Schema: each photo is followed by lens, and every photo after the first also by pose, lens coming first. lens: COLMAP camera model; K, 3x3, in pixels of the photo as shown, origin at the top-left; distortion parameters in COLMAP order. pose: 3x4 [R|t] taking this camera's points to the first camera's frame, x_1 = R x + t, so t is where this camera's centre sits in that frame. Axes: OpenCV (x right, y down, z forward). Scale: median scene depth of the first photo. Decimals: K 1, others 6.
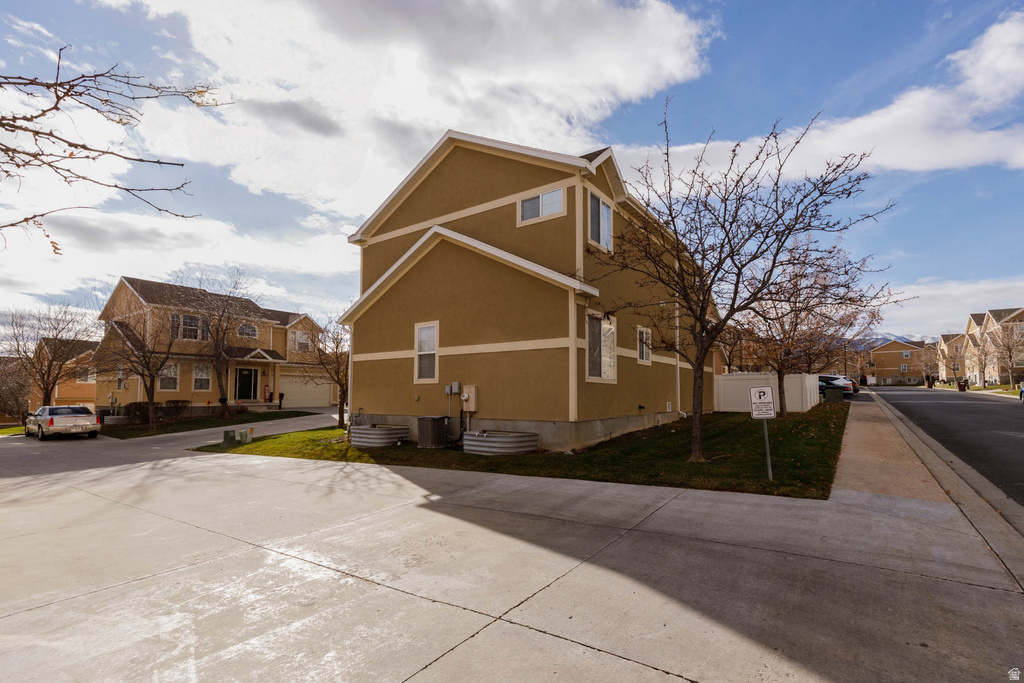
lens RADIAL K [[481.1, 0, 512.0], [0, 481.1, 341.5], [0, 0, 1]] dist [0.002246, 0.000113]
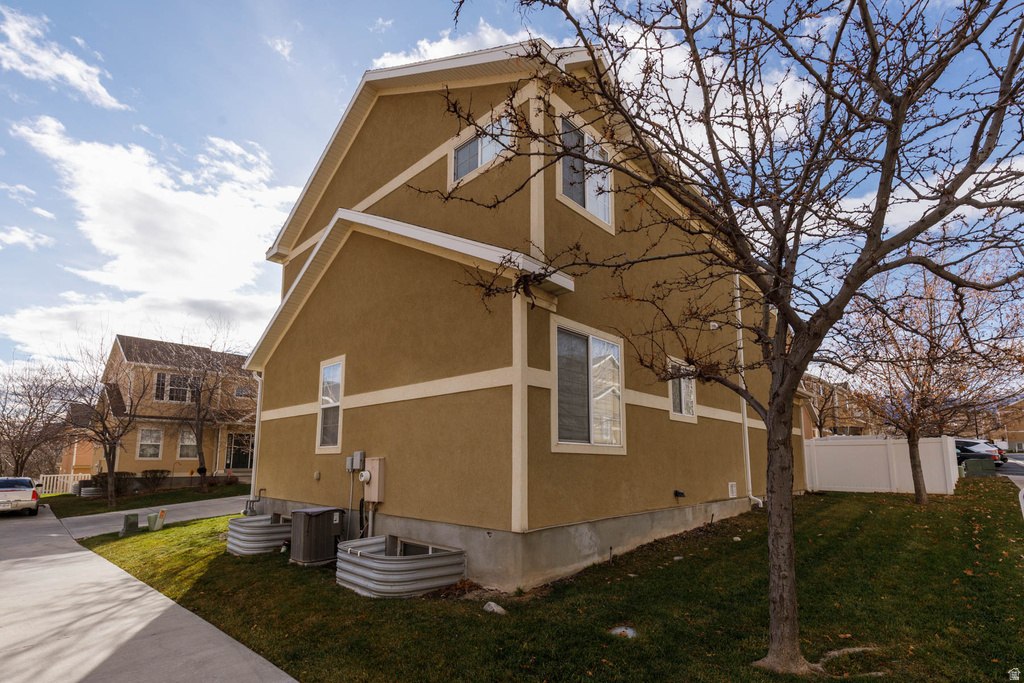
lens RADIAL K [[478.2, 0, 516.8], [0, 478.2, 373.3], [0, 0, 1]] dist [0.000928, 0.000134]
pose [[0.991652, -0.020854, -0.127248, 0.163478], [0.011876, 0.997412, -0.070911, 0.031115], [0.128397, 0.068808, 0.989333, 0.421892]]
